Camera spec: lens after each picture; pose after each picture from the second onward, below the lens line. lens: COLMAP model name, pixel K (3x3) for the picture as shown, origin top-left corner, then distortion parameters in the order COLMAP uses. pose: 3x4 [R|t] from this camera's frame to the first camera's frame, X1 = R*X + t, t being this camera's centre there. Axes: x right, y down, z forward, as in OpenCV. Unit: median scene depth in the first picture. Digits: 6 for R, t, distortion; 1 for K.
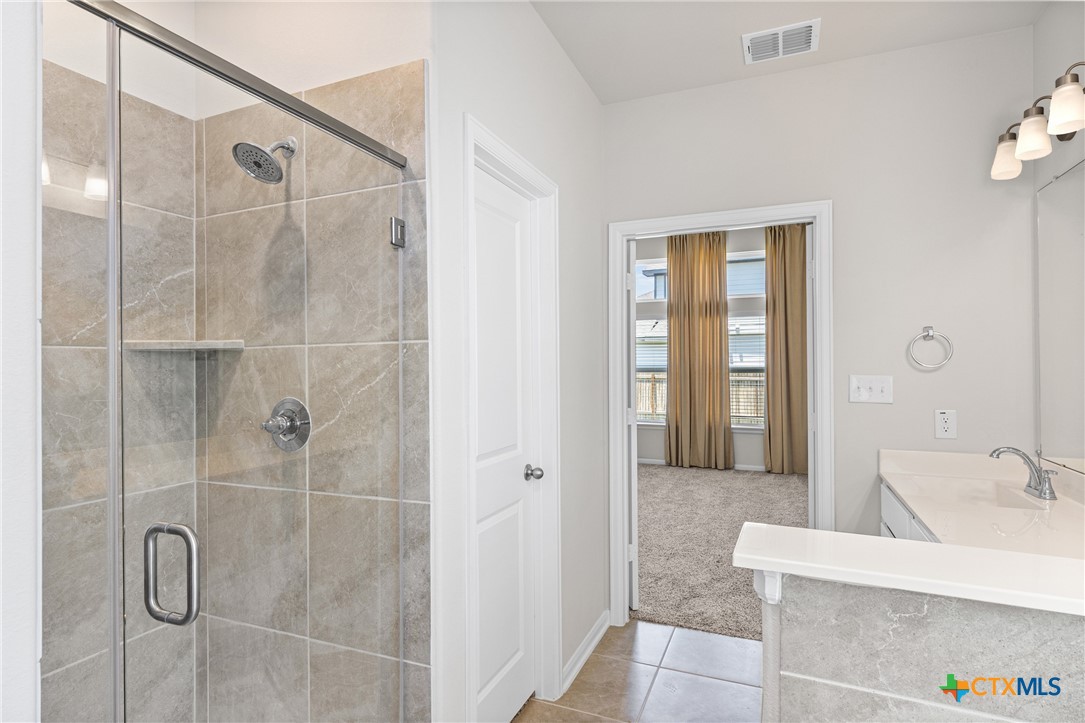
lens RADIAL K [[571.8, 0, 540.9], [0, 571.8, 356.7], [0, 0, 1]] dist [0.001333, -0.000252]
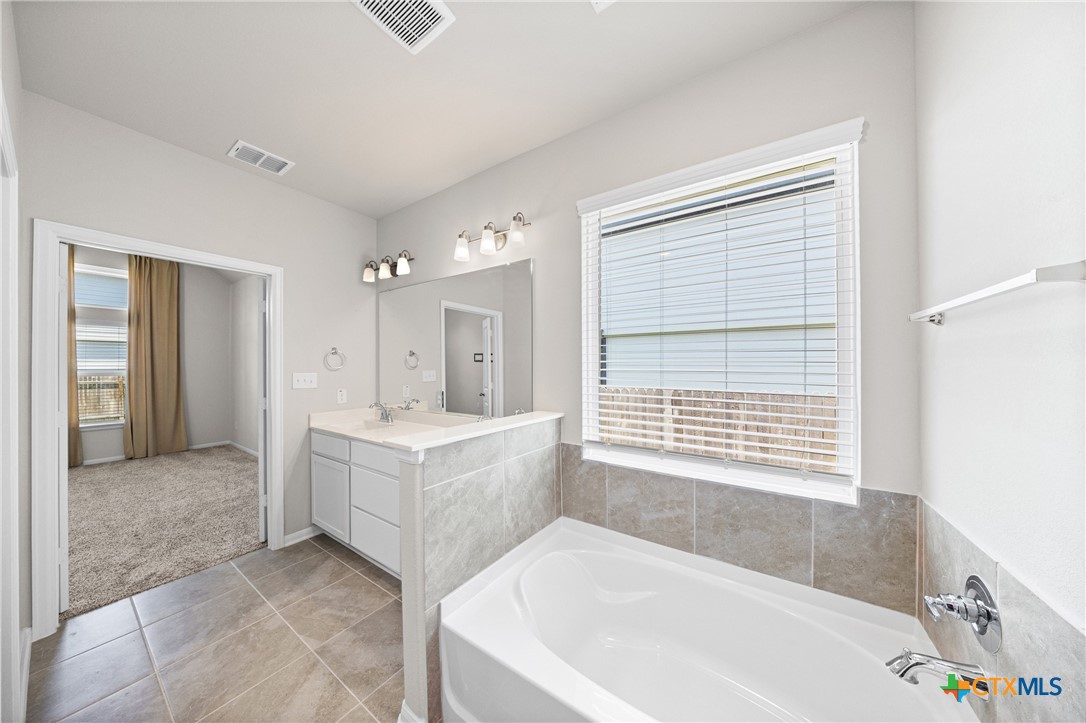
lens RADIAL K [[330.9, 0, 542.3], [0, 330.9, 360.3], [0, 0, 1]] dist [0.009072, -0.000005]
pose [[0.188076, 0.022099, 0.981906, -0.271187], [-0.011214, 0.999730, -0.020353, 0.004491], [-0.982091, -0.007183, 0.188273, 0.067652]]
